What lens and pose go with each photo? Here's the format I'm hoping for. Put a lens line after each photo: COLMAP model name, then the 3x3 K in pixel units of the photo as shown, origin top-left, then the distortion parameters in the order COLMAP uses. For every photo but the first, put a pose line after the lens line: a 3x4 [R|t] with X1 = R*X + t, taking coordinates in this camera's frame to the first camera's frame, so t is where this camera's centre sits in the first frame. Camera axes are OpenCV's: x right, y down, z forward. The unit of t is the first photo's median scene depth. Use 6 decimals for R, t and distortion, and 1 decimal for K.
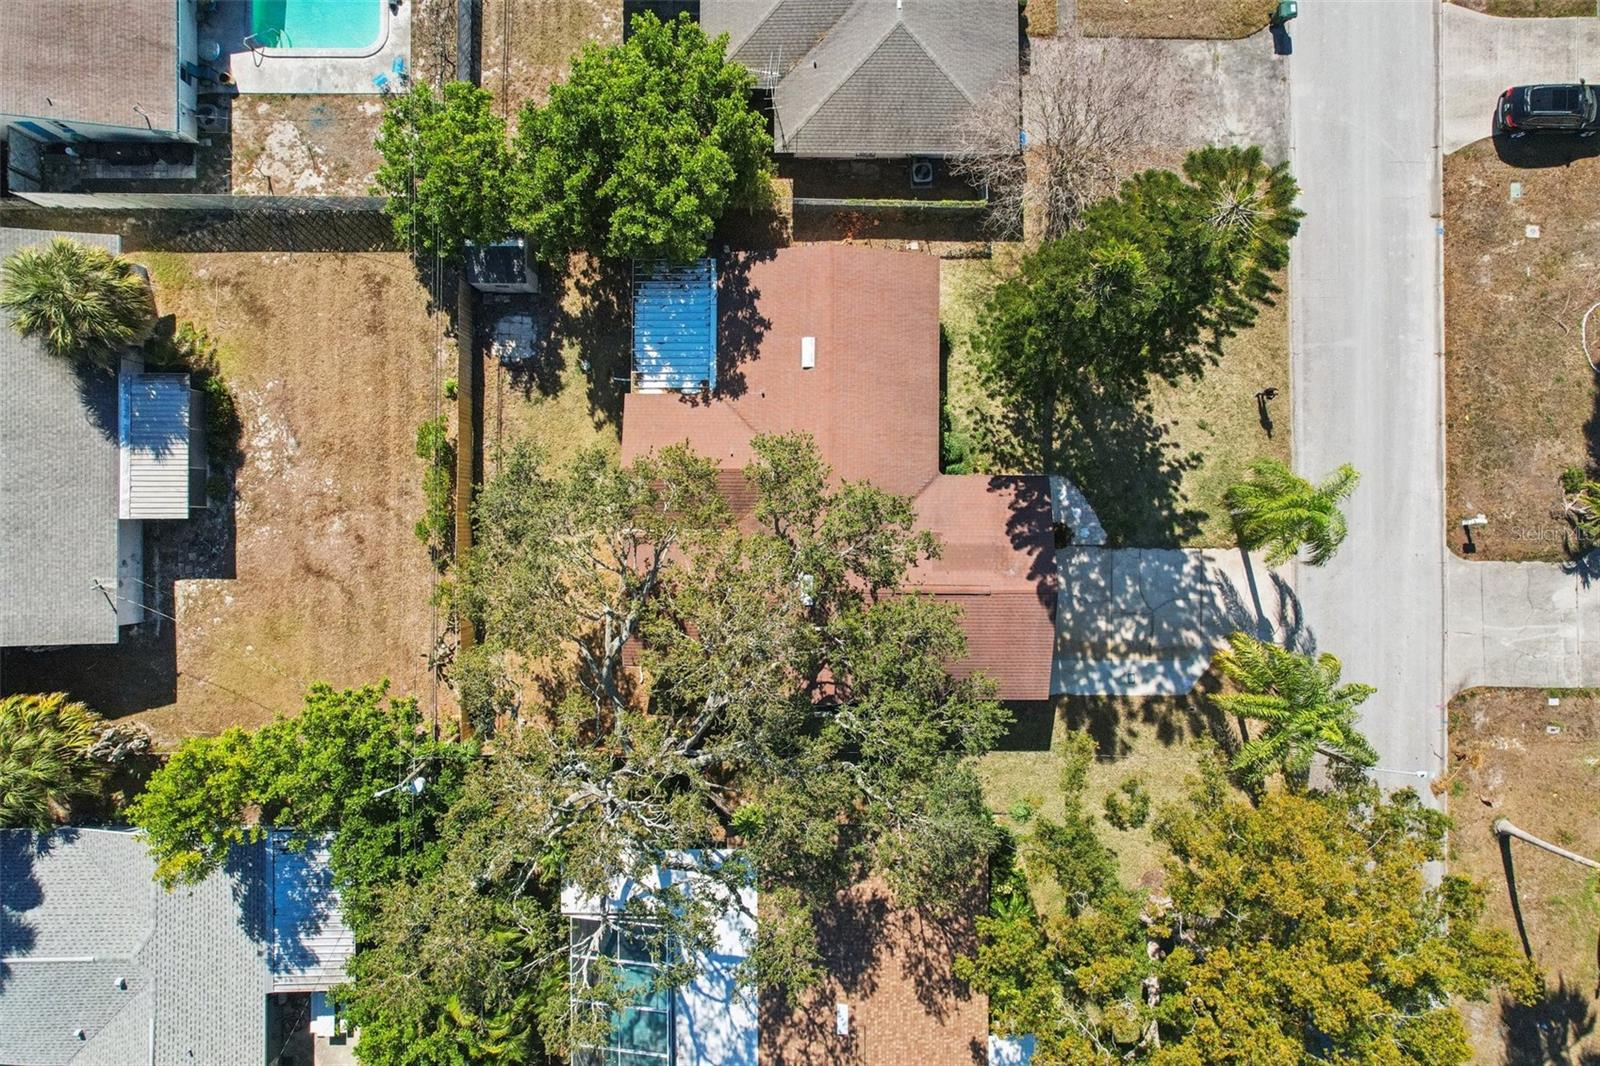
lens RADIAL K [[1025.0, 0, 800.0], [0, 1025.0, 533.0], [0, 0, 1]] dist [-0.086138, 0.084311]
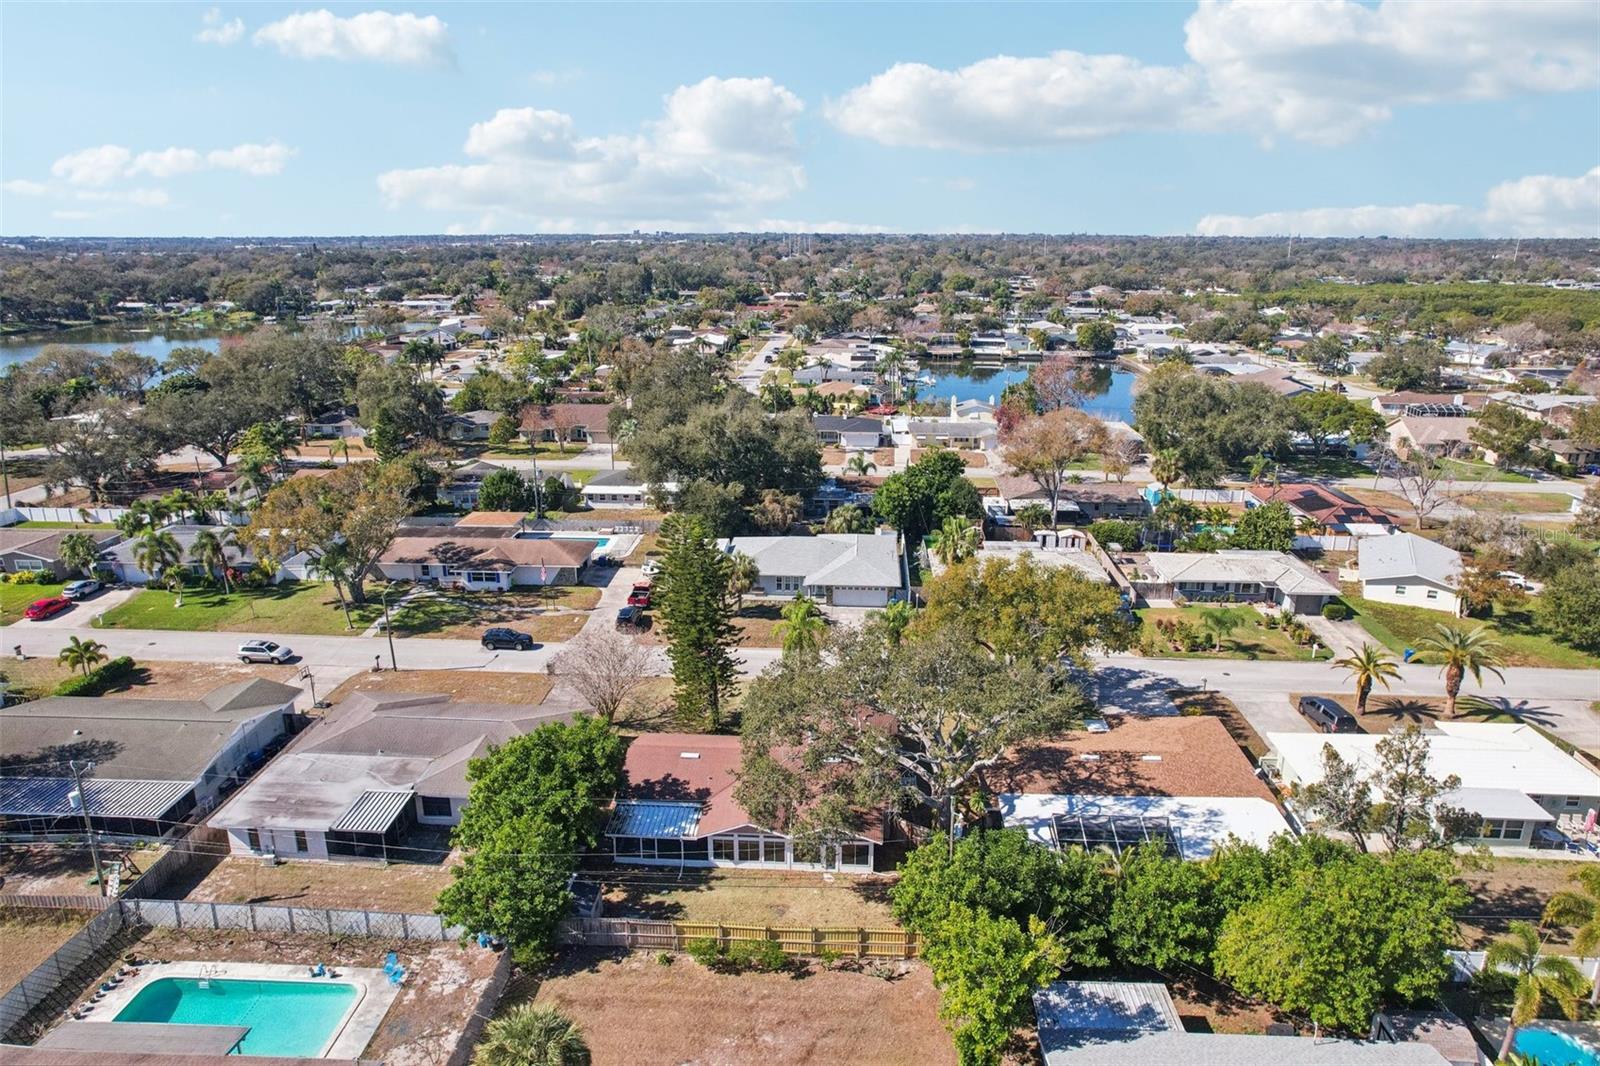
lens RADIAL K [[1025.0, 0, 800.0], [0, 1025.0, 533.0], [0, 0, 1]] dist [-0.086138, 0.084311]
pose [[0.051450, -0.297085, 0.953464, -1.346114], [0.998568, 0.029301, -0.044755, 0.061739], [-0.014641, 0.954401, 0.298167, 0.139811]]
